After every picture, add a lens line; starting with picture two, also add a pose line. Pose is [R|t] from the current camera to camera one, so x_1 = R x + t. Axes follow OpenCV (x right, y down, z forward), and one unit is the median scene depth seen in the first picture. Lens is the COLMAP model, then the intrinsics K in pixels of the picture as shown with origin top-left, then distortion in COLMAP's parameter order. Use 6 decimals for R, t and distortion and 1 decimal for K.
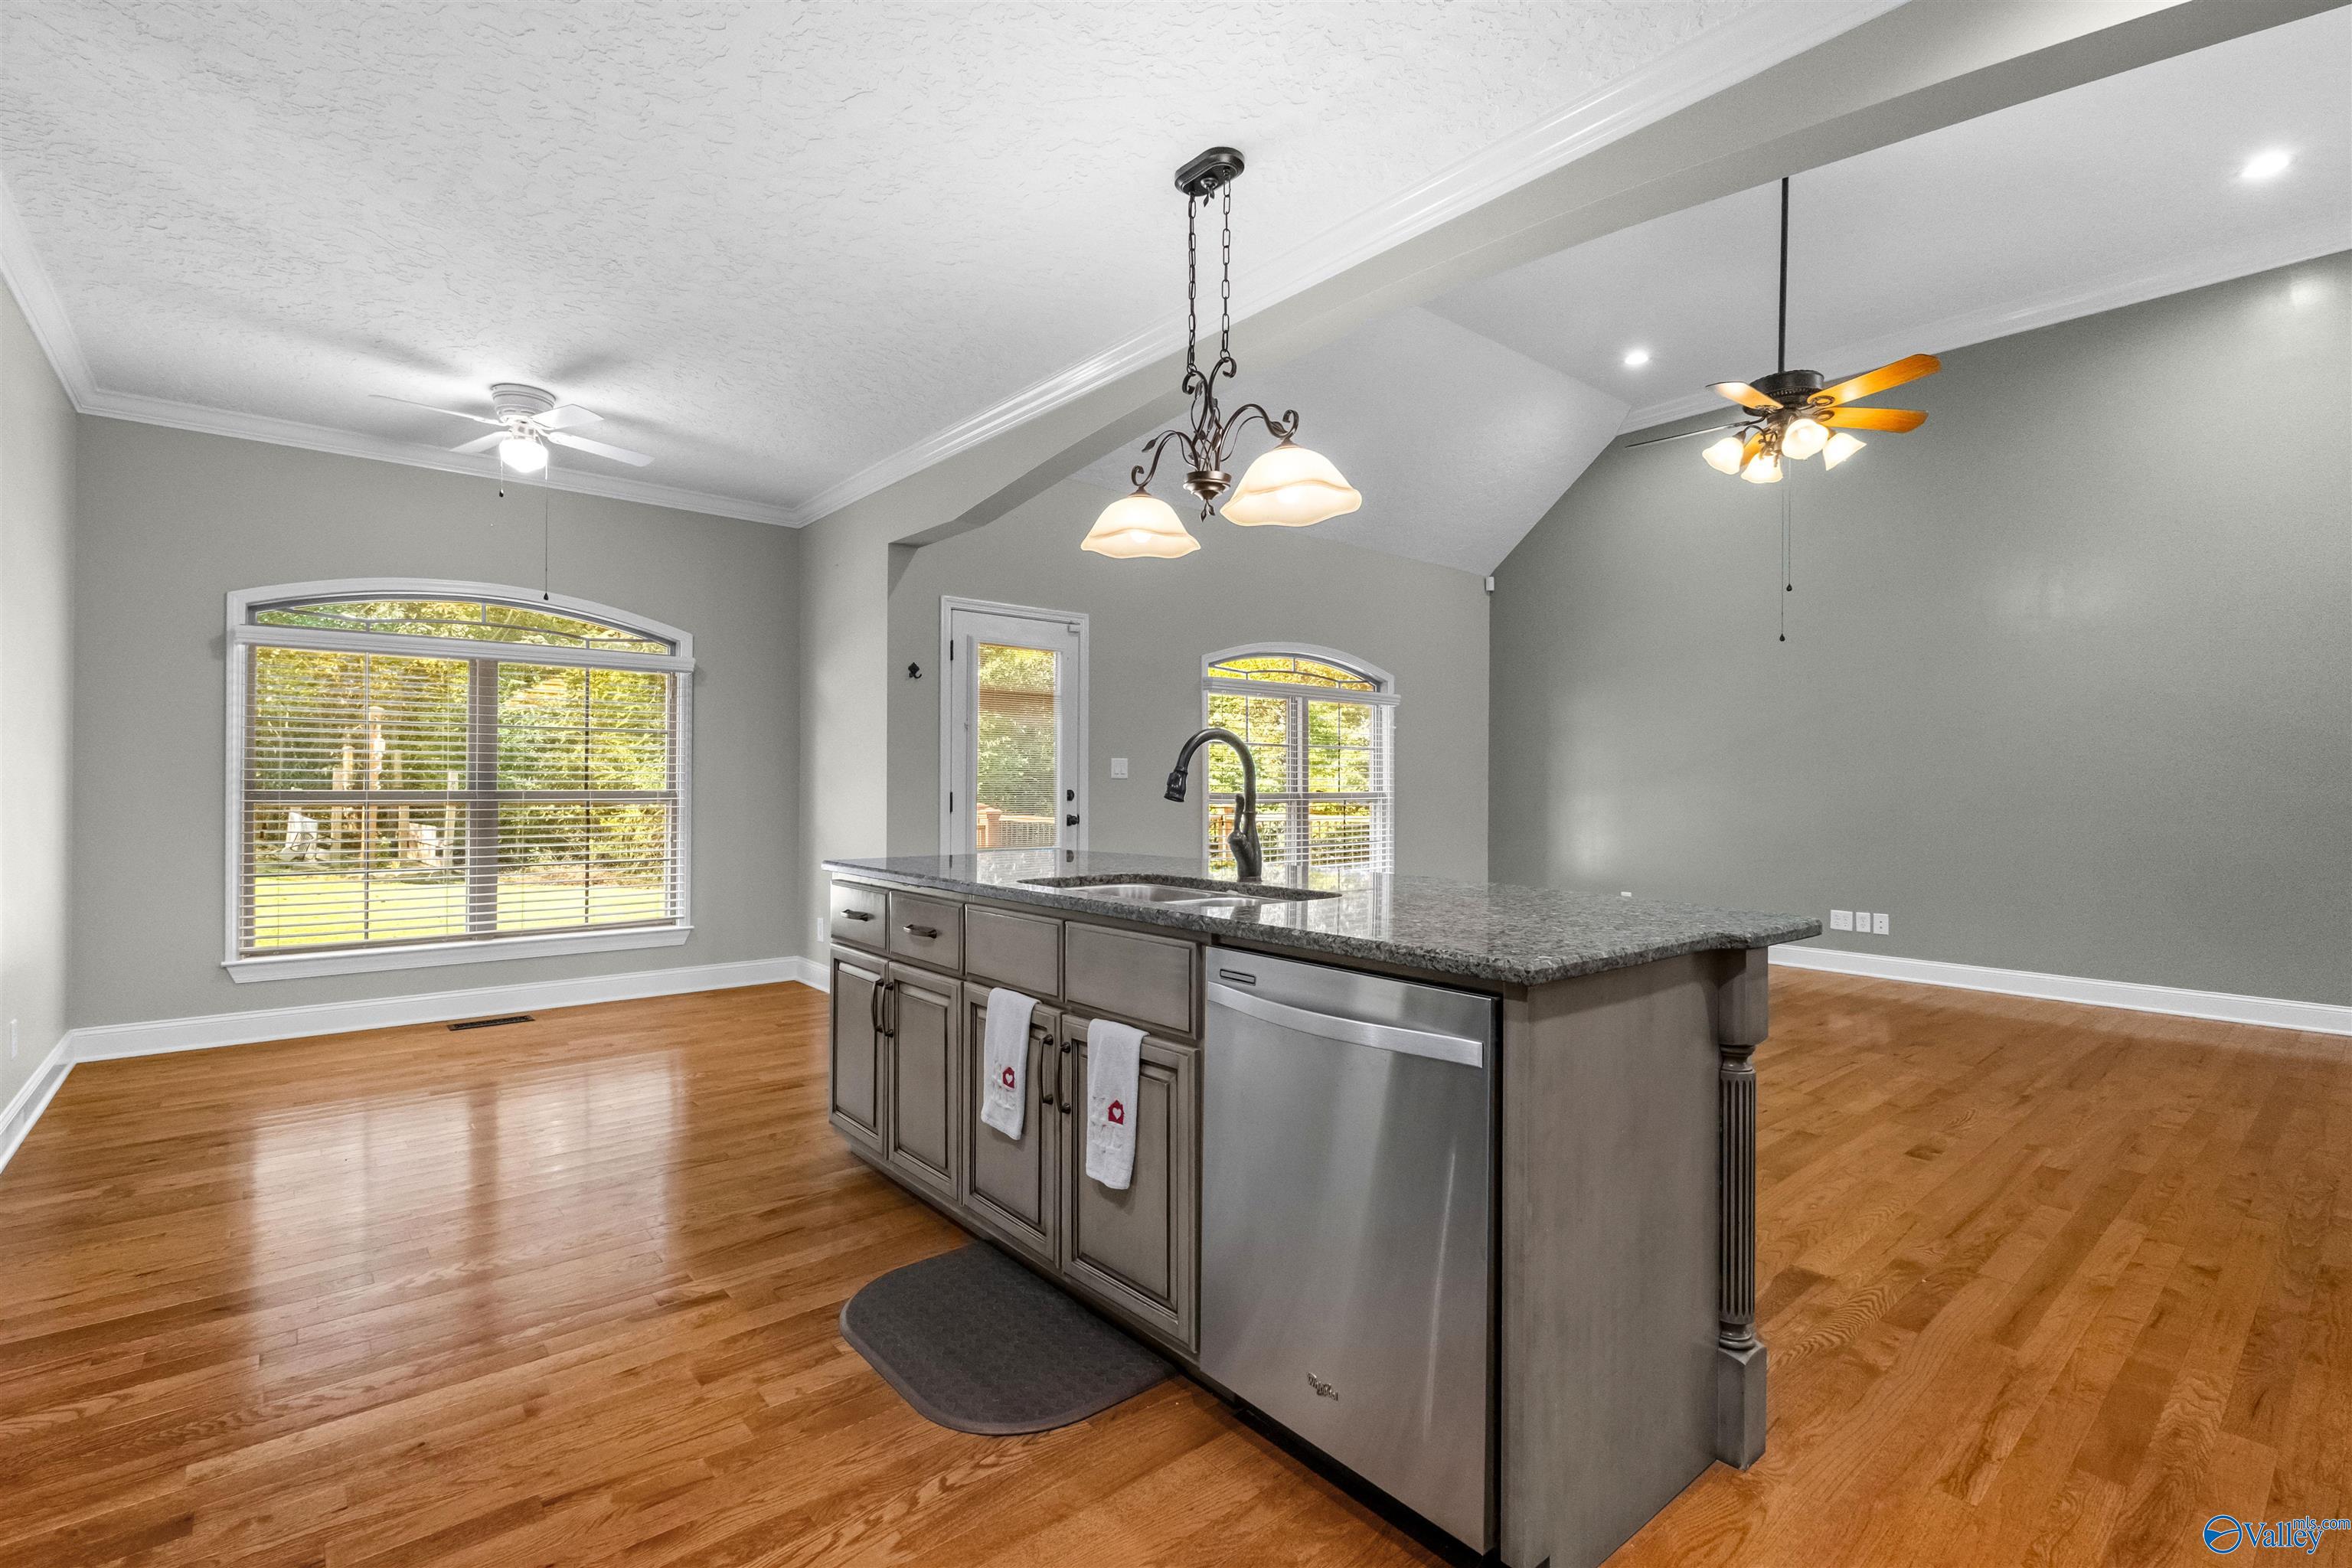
lens RADIAL K [[1033.4, 0, 1171.6], [0, 1033.4, 785.4], [0, 0, 1]] dist [0.002051, -0.004908]
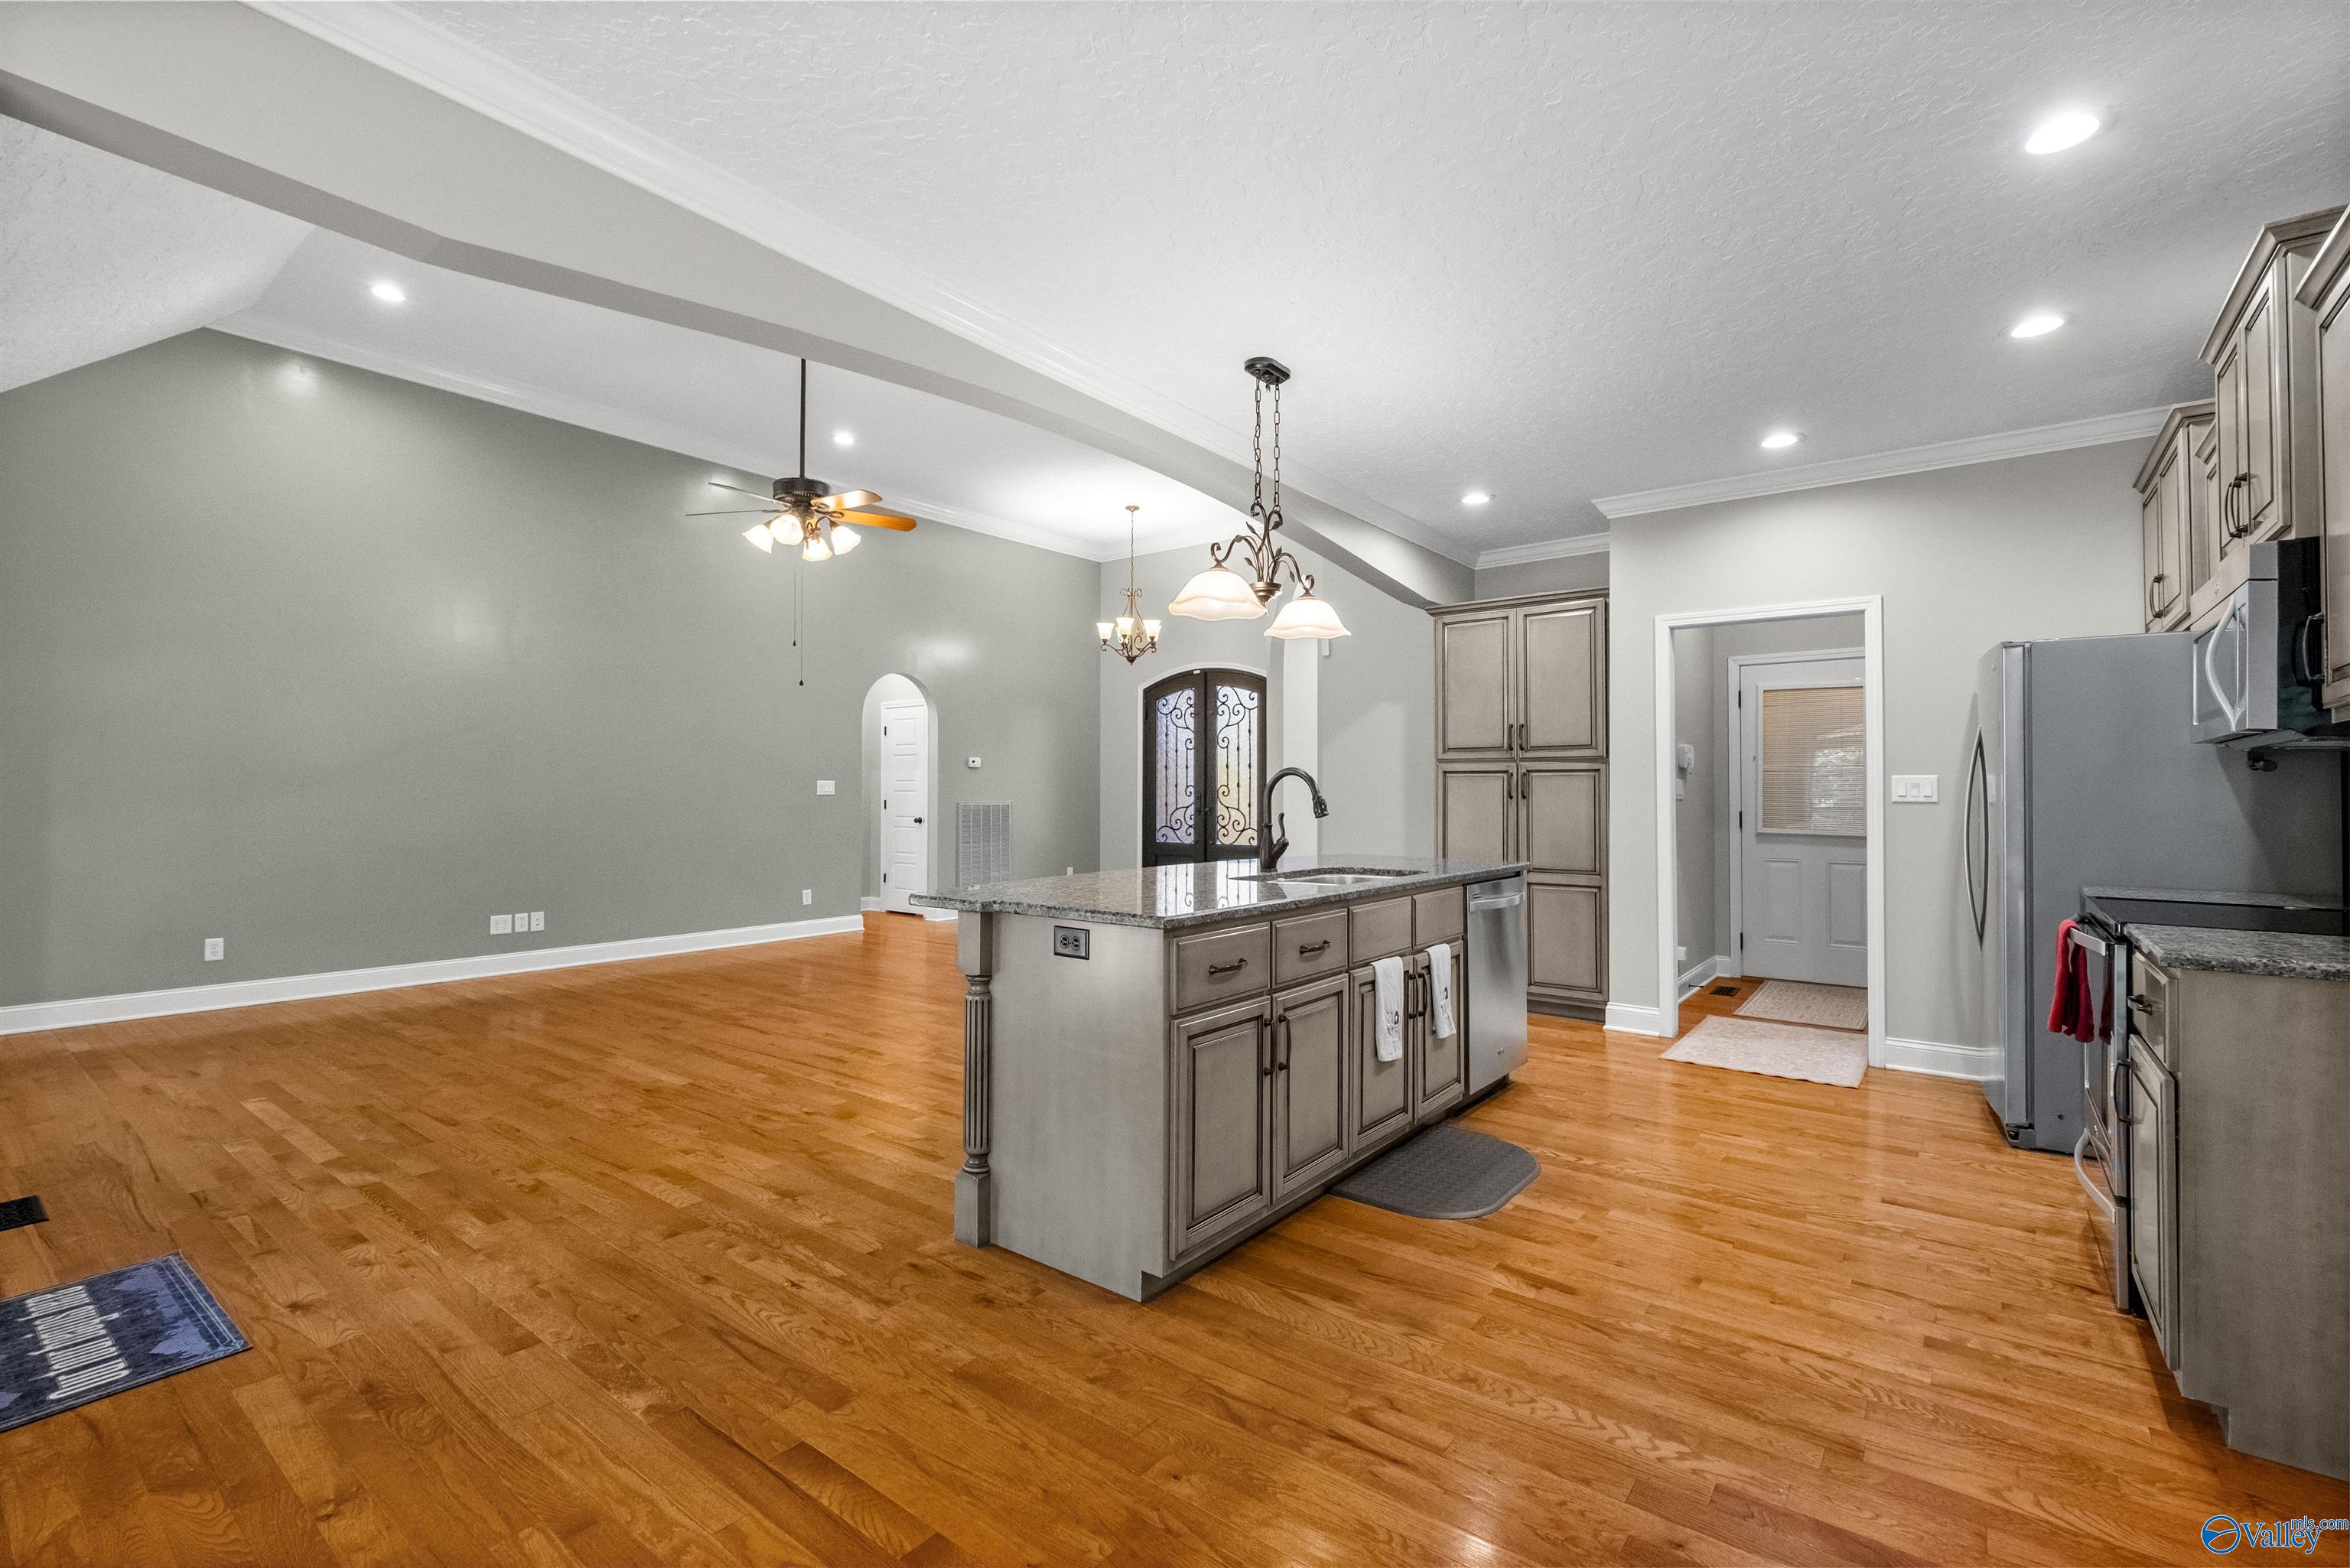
lens RADIAL K [[1032.5, 0, 1172.8], [0, 1032.5, 773.0], [0, 0, 1]] dist [0.002051, -0.004908]
pose [[-0.200637, 0.013321, 0.979575, -1.044714], [-0.003802, 0.999889, -0.014376, -0.020140], [-0.979658, -0.006609, -0.200564, 1.121323]]
